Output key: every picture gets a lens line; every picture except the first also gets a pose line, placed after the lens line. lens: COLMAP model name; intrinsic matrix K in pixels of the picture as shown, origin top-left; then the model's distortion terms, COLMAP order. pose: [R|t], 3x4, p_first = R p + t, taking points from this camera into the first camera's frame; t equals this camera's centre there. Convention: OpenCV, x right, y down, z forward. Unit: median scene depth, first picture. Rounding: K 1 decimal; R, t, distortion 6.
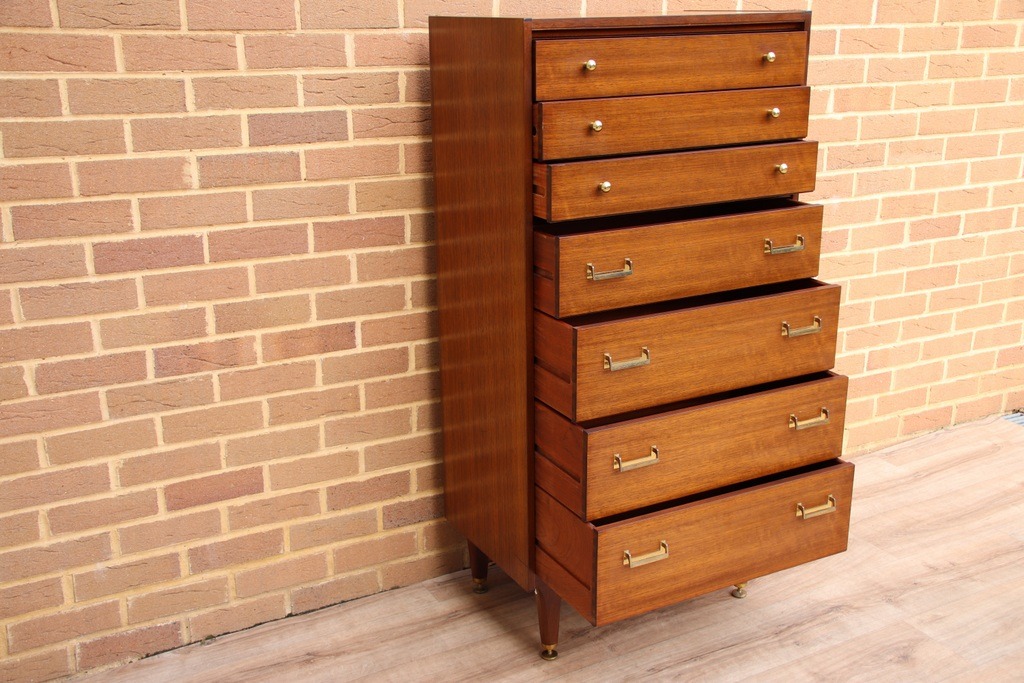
lens RADIAL K [[1107.8, 0, 512.2], [0, 1107.8, 349.8], [0, 0, 1]] dist [-0.040757, 0.288981]
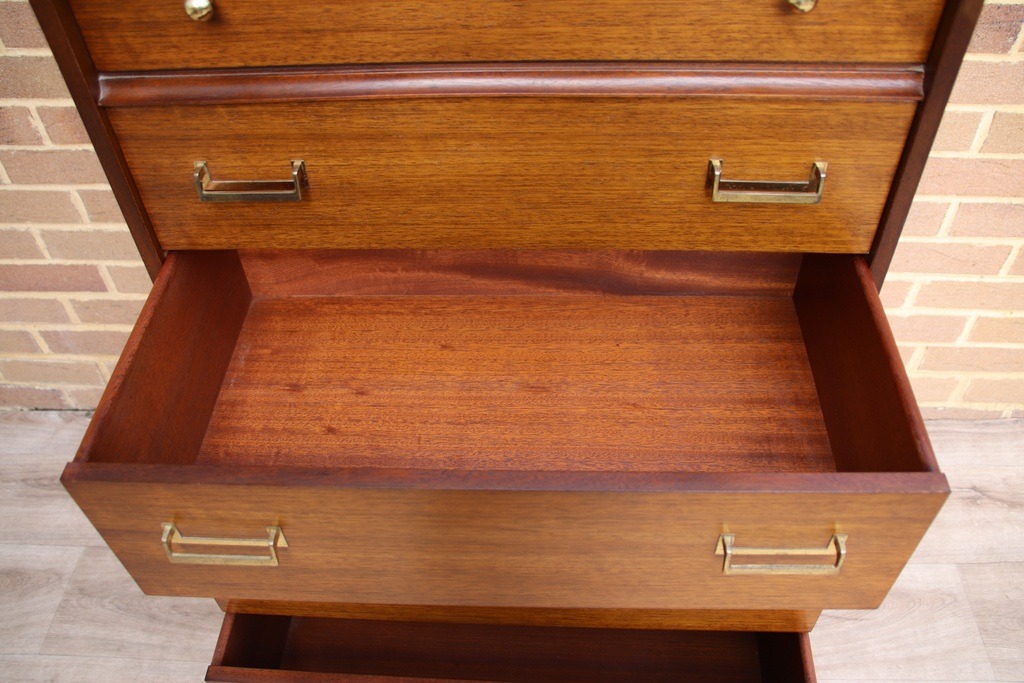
lens RADIAL K [[865.7, 0, 511.7], [0, 865.7, 354.6], [0, 0, 1]] dist [-0.160825, 0.161613]
pose [[0.856211, 0.360017, -0.370528, 0.264751], [-0.132687, 0.846390, 0.515769, -0.185265], [0.499297, -0.392443, 0.772458, 0.684280]]
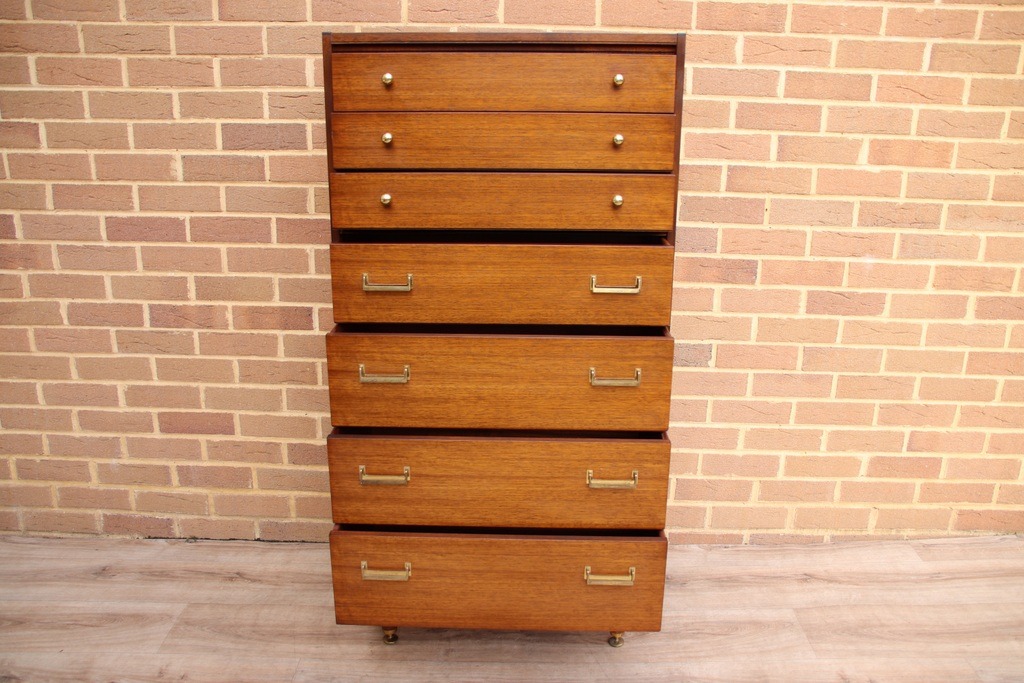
lens RADIAL K [[860.2, 0, 513.5], [0, 860.2, 348.8], [0, 0, 1]] dist [-0.145998, 0.141680]
pose [[0.871881, 0.162307, -0.462039, 0.473323], [-0.162900, 0.985874, 0.038925, -0.053175], [0.461830, 0.041328, 0.886005, 0.318927]]
